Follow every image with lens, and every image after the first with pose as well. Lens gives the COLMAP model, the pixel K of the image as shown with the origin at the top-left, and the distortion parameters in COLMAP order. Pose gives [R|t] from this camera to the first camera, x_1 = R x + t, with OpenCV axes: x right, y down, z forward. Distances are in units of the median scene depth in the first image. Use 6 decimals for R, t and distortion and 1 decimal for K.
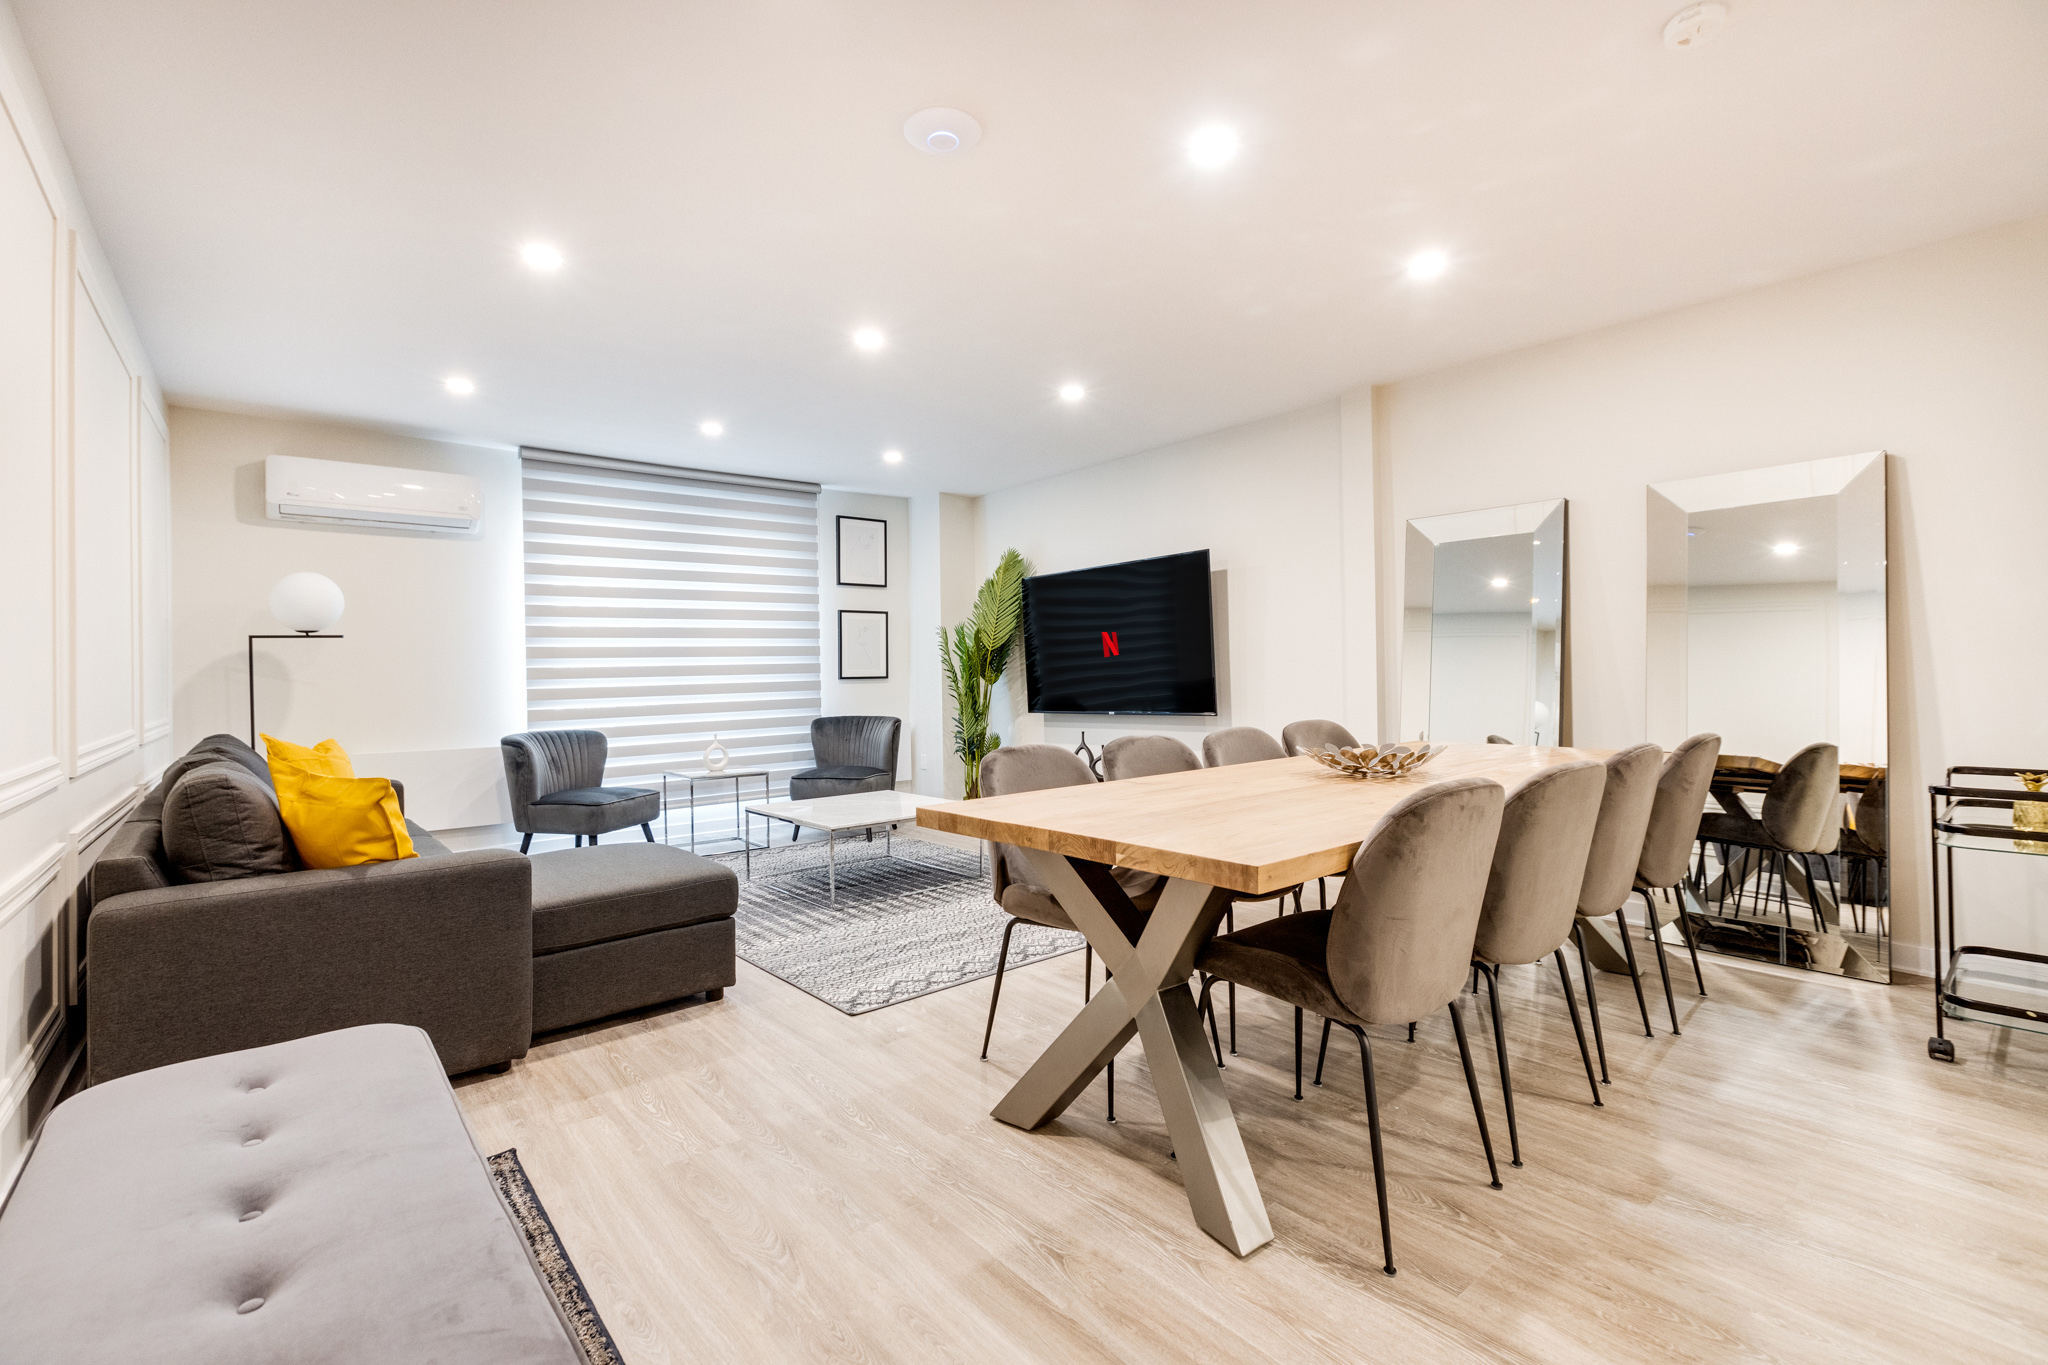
lens RADIAL K [[904.9, 0, 1023.7], [0, 904.9, 674.7], [0, 0, 1]] dist [-0.001363, -0.000528]
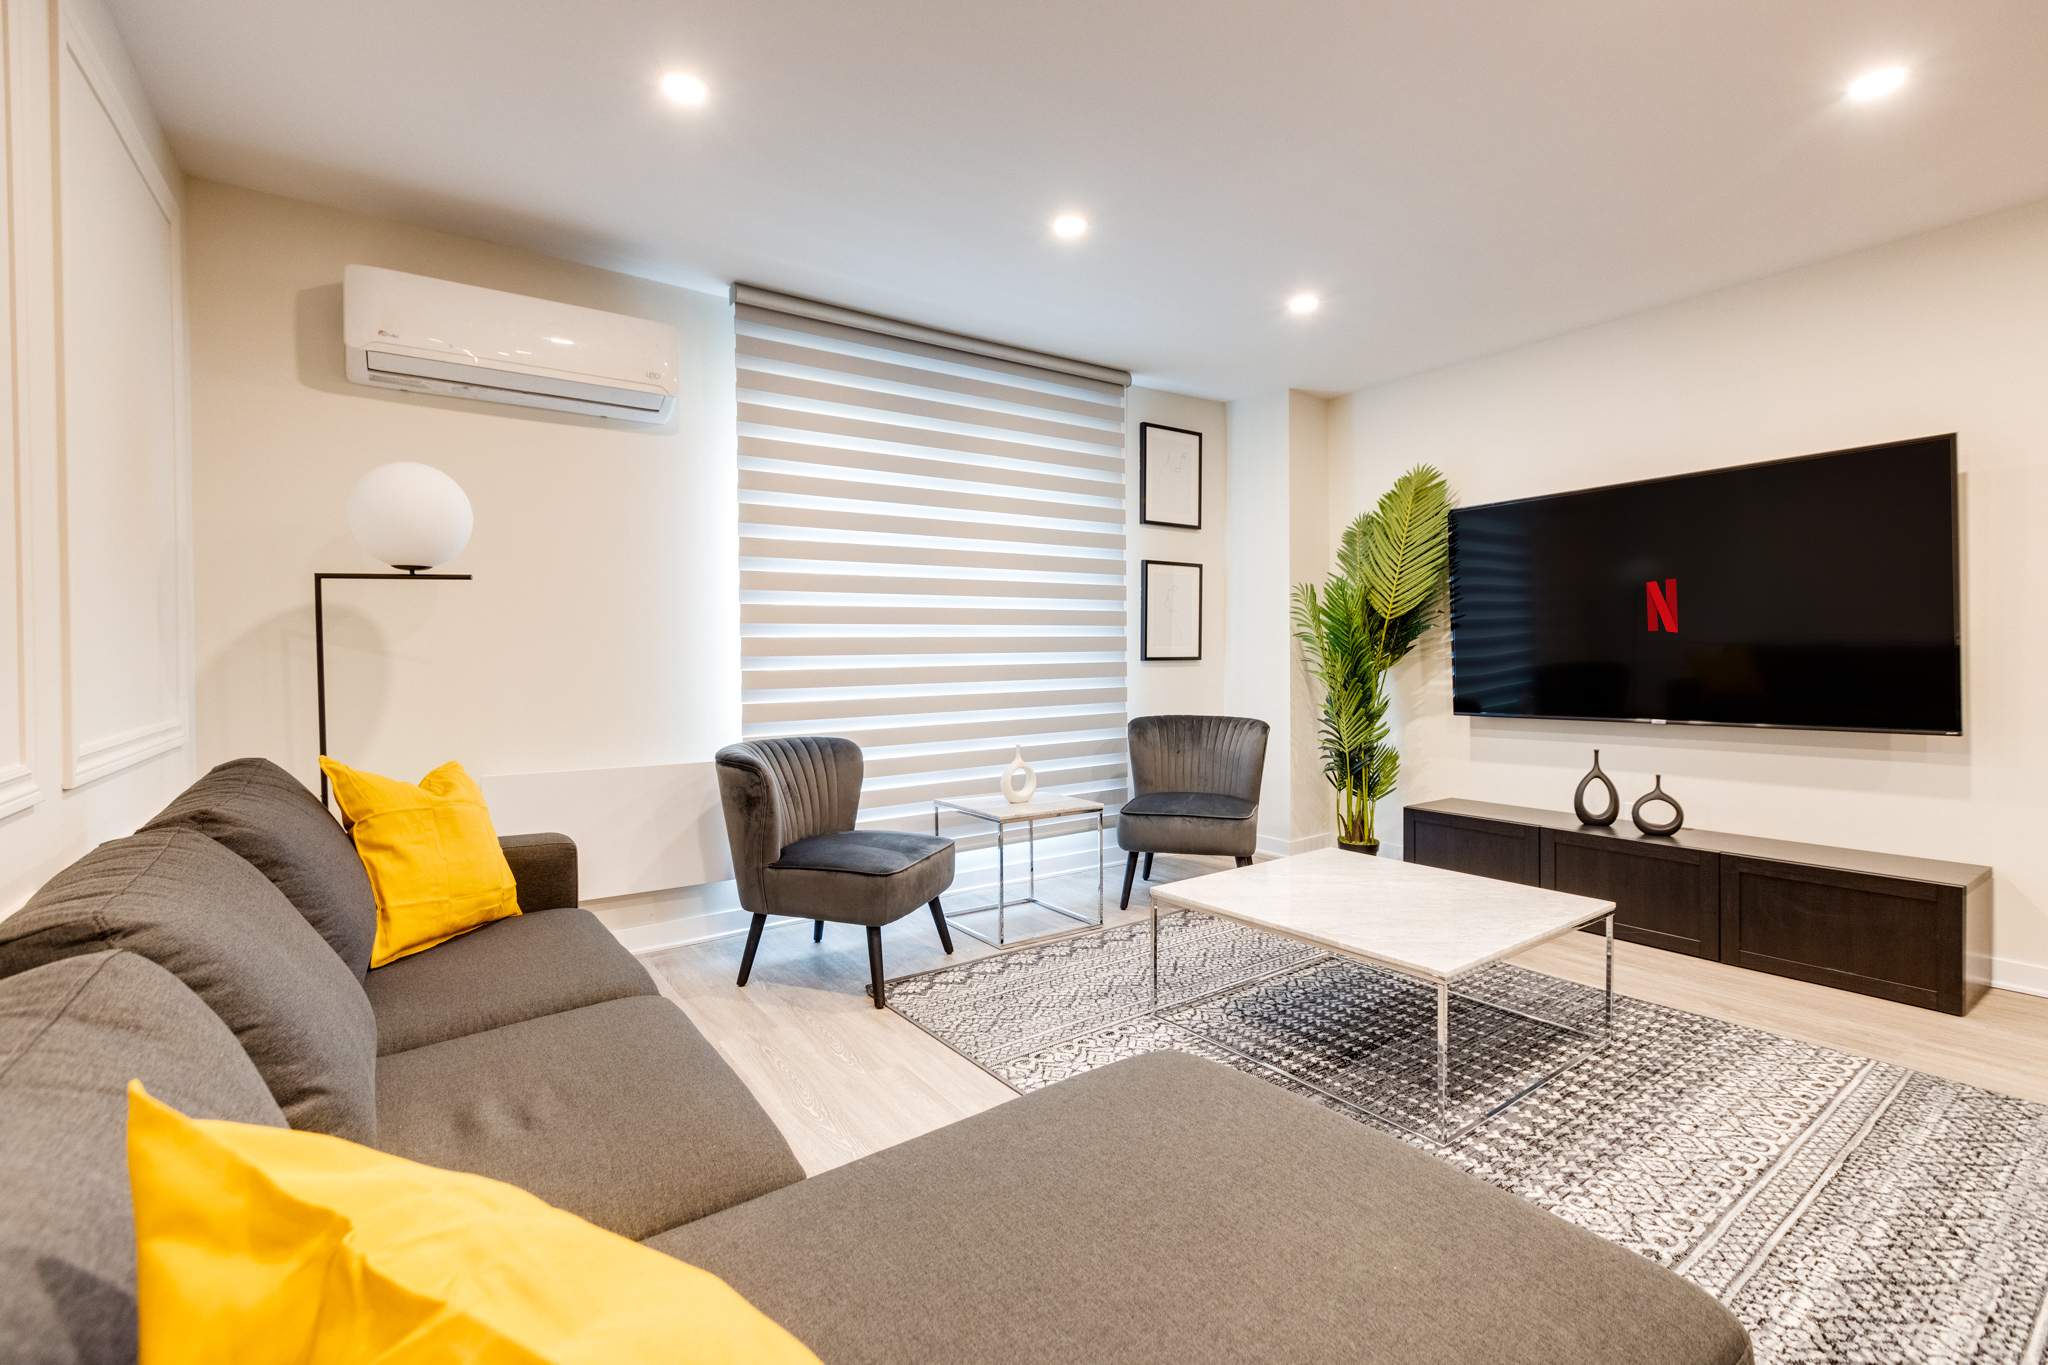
lens RADIAL K [[904.9, 0, 1027.0], [0, 904.9, 677.7], [0, 0, 1]] dist [-0.001363, -0.000528]
pose [[0.996505, 0.013632, -0.082415, -0.292004], [-0.011499, 0.999588, 0.026295, 0.001449], [0.082739, -0.025256, 0.996251, 0.377053]]
